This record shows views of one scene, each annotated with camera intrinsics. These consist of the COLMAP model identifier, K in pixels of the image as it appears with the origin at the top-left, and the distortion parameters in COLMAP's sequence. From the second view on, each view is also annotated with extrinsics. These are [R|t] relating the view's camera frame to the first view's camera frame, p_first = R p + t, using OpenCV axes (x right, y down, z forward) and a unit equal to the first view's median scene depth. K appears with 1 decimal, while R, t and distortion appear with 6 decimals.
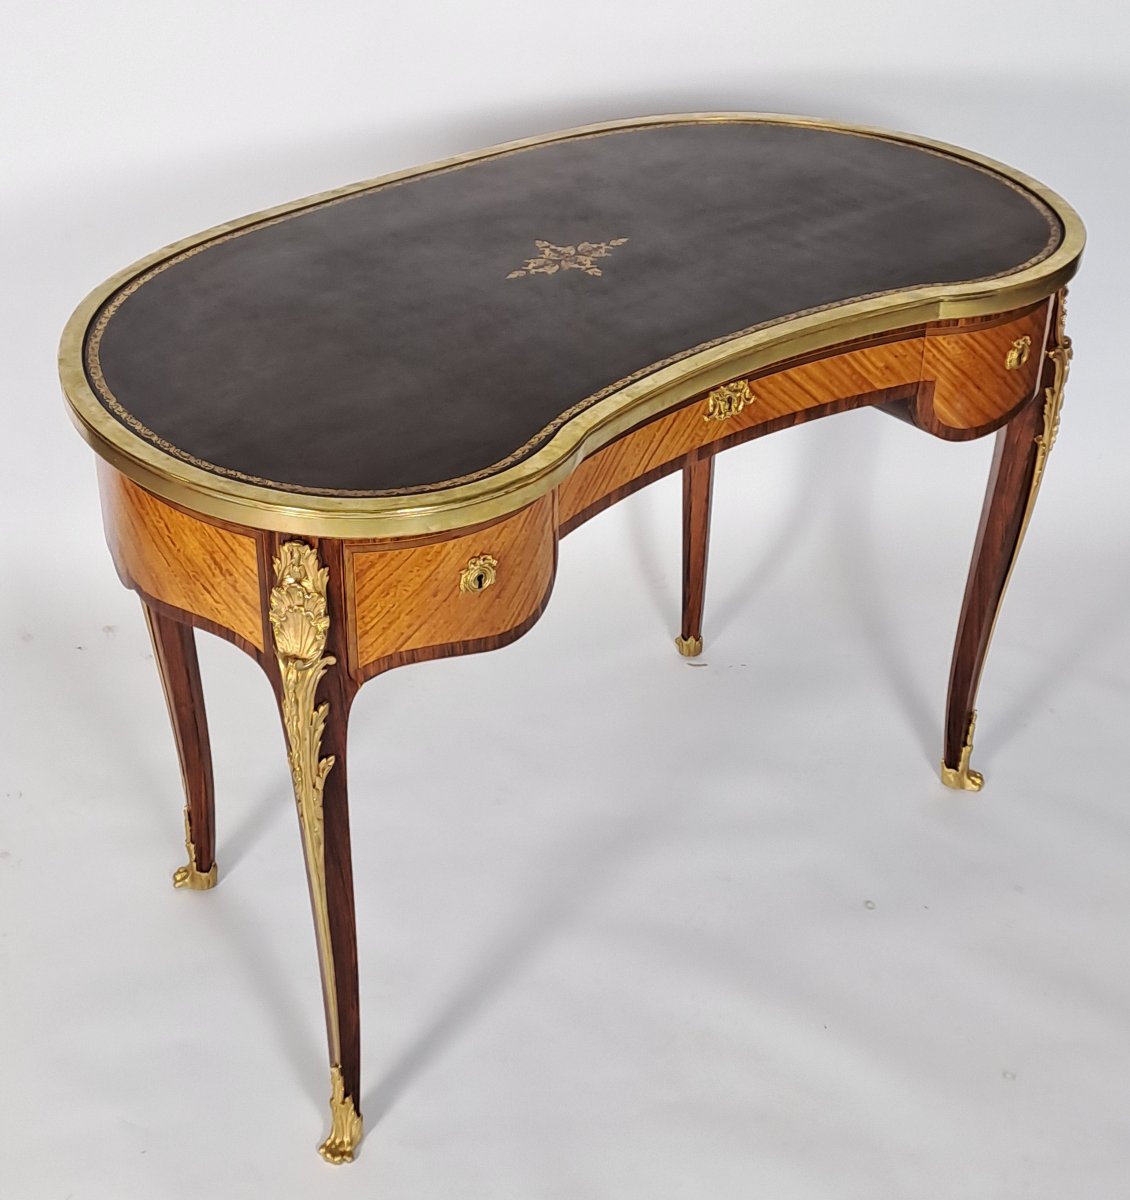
lens RADIAL K [[1913.8, 0, 561.0], [0, 1913.8, 593.7], [0, 0, 1]] dist [-0.030398, 0.000000]
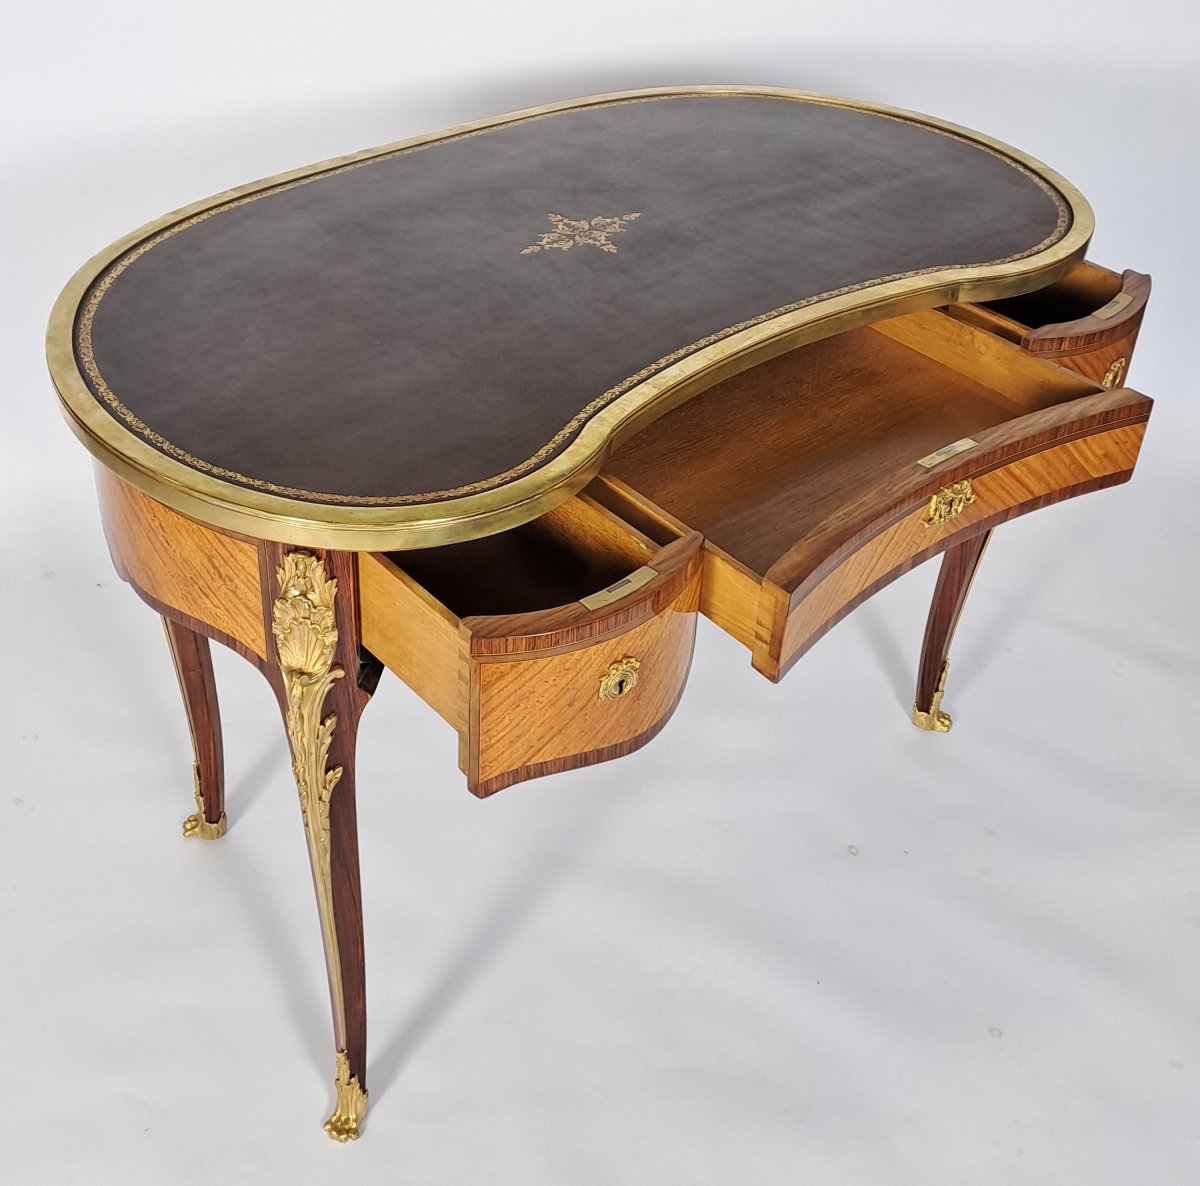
lens RADIAL K [[1500.1, 0, 587.7], [0, 1500.1, 525.7], [0, 0, 1]] dist [0.016909, 0.000000]
pose [[0.998976, 0.009098, 0.044309, -0.026868], [-0.010941, 0.999078, 0.041524, -0.057286], [-0.043891, -0.041967, 0.998154, 0.222085]]
